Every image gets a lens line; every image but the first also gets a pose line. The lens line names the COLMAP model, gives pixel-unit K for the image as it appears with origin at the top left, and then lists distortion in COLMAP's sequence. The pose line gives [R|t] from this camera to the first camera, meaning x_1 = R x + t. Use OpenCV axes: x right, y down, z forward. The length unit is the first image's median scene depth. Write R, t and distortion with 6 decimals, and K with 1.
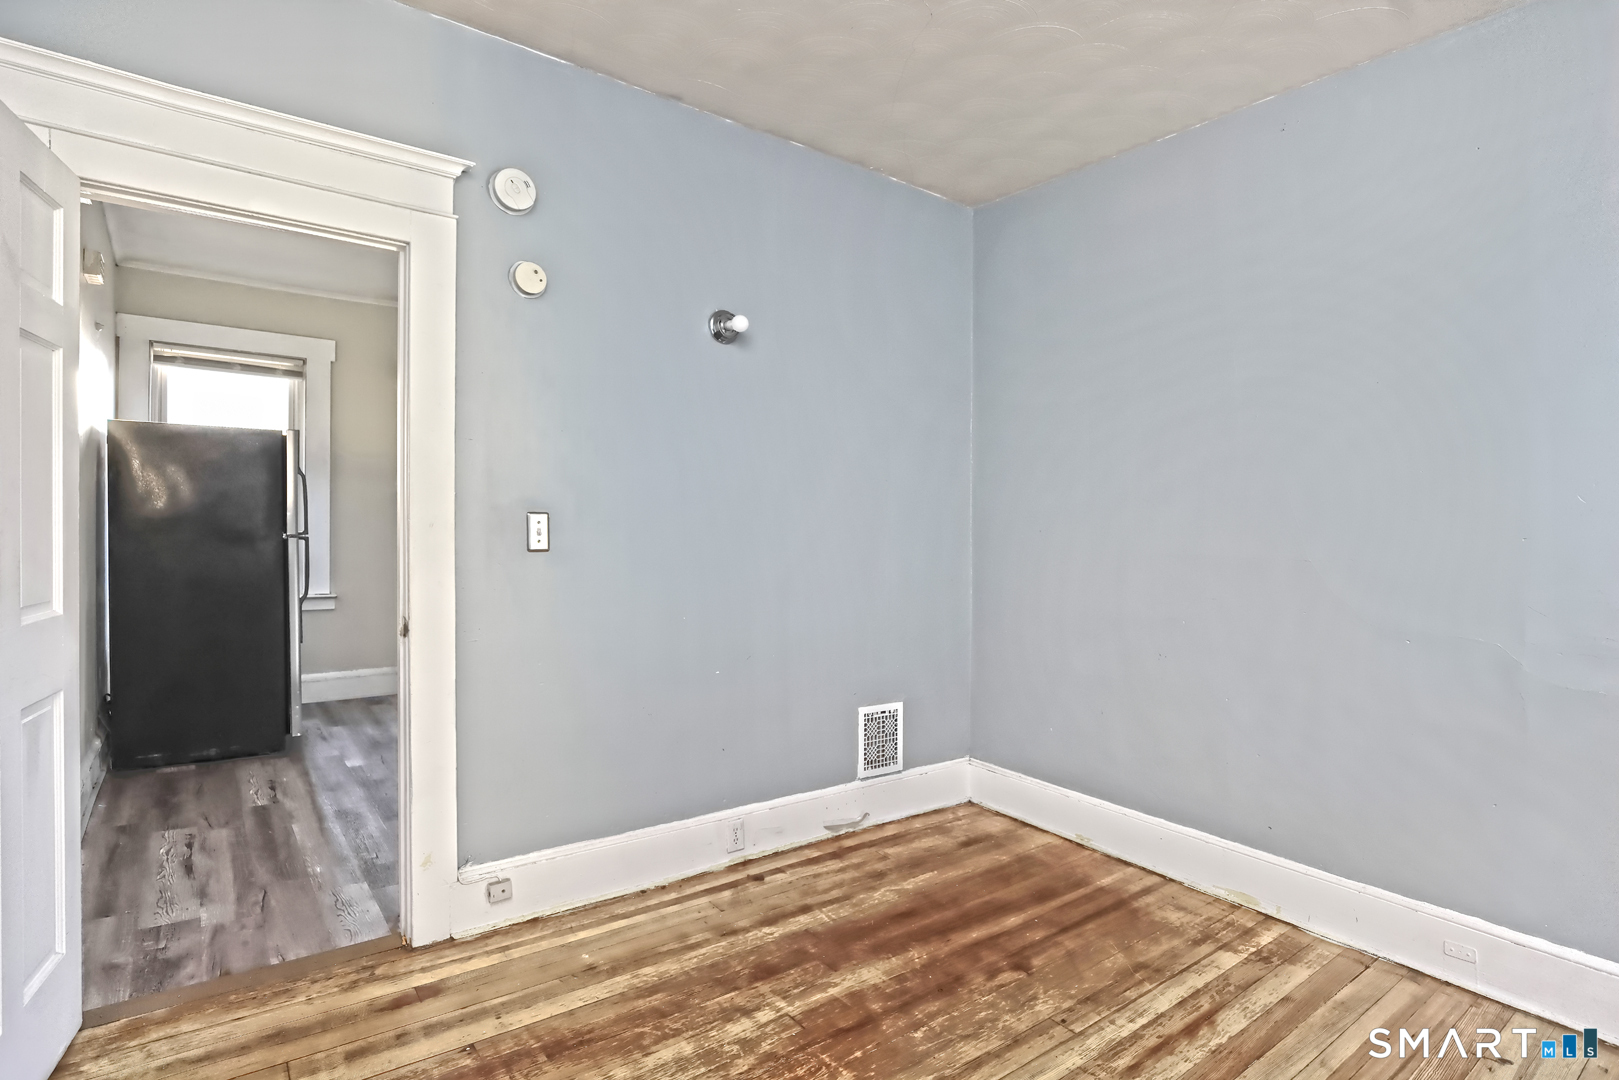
lens RADIAL K [[834.8, 0, 859.5], [0, 834.8, 529.2], [0, 0, 1]] dist [-0.017947, 0.005487]
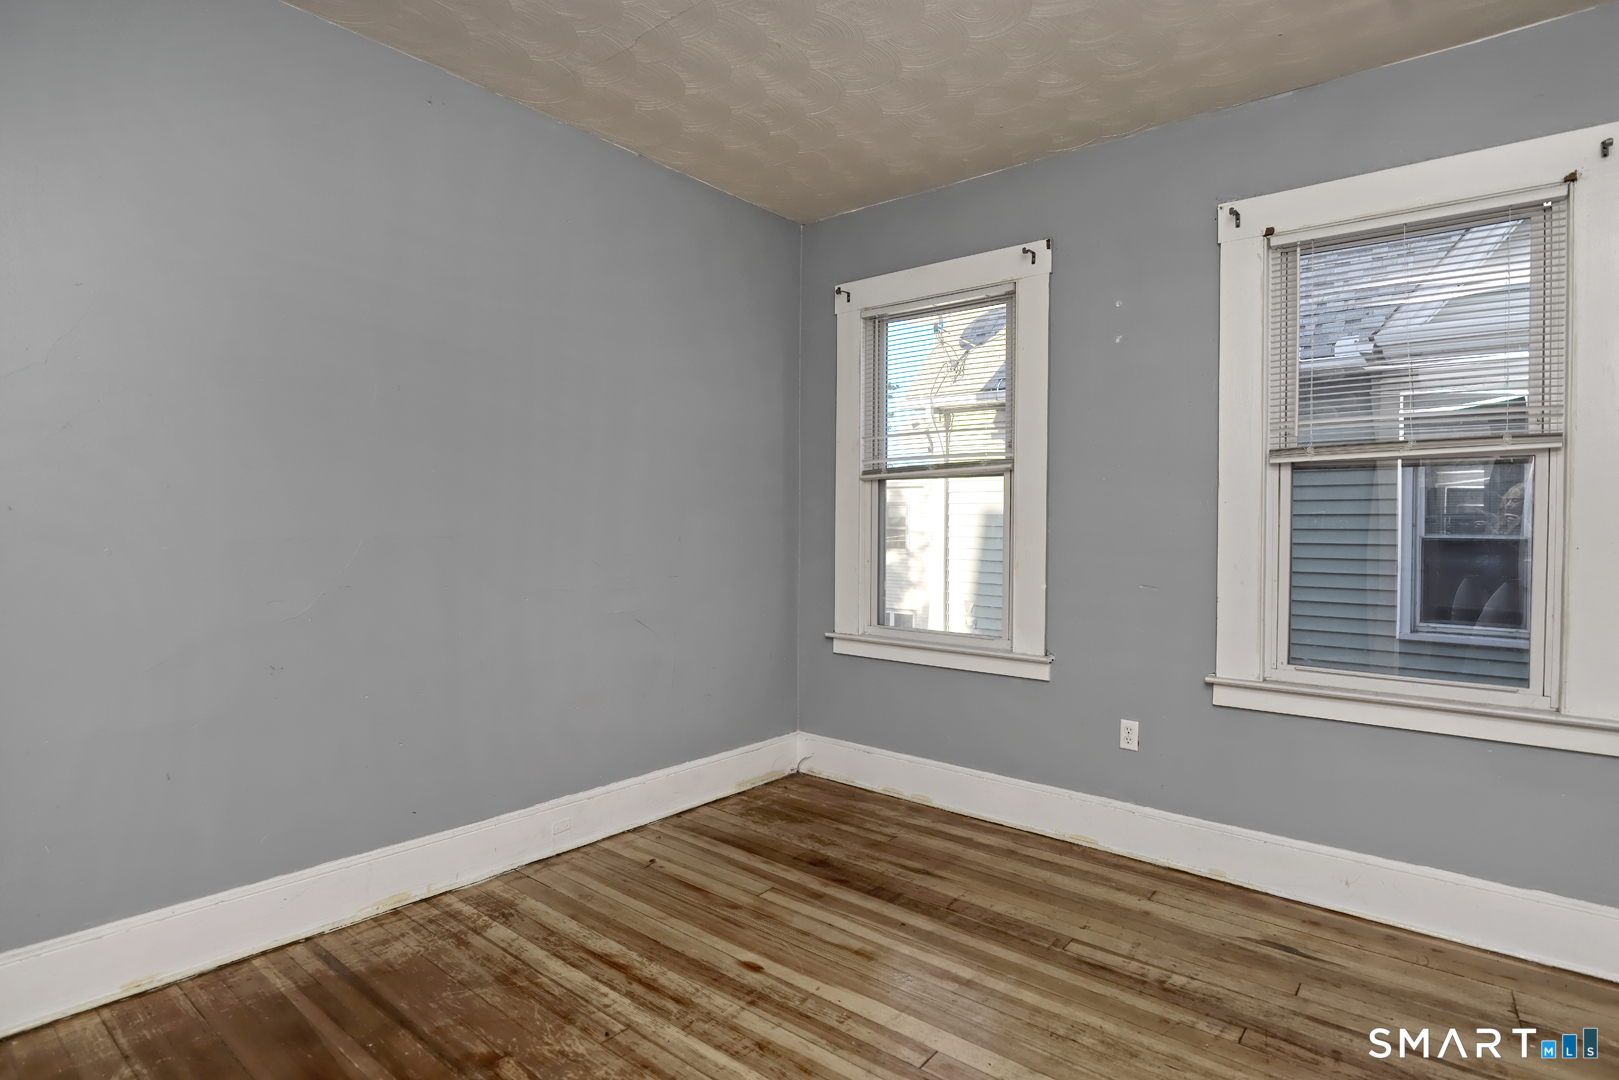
lens RADIAL K [[834.8, 0, 815.6], [0, 834.8, 533.6], [0, 0, 1]] dist [-0.017947, 0.005487]
pose [[-0.199455, -0.034929, 0.979284, -0.576994], [-0.006491, 0.999390, 0.034324, 0.002326], [-0.979885, 0.000489, -0.199560, 0.805792]]
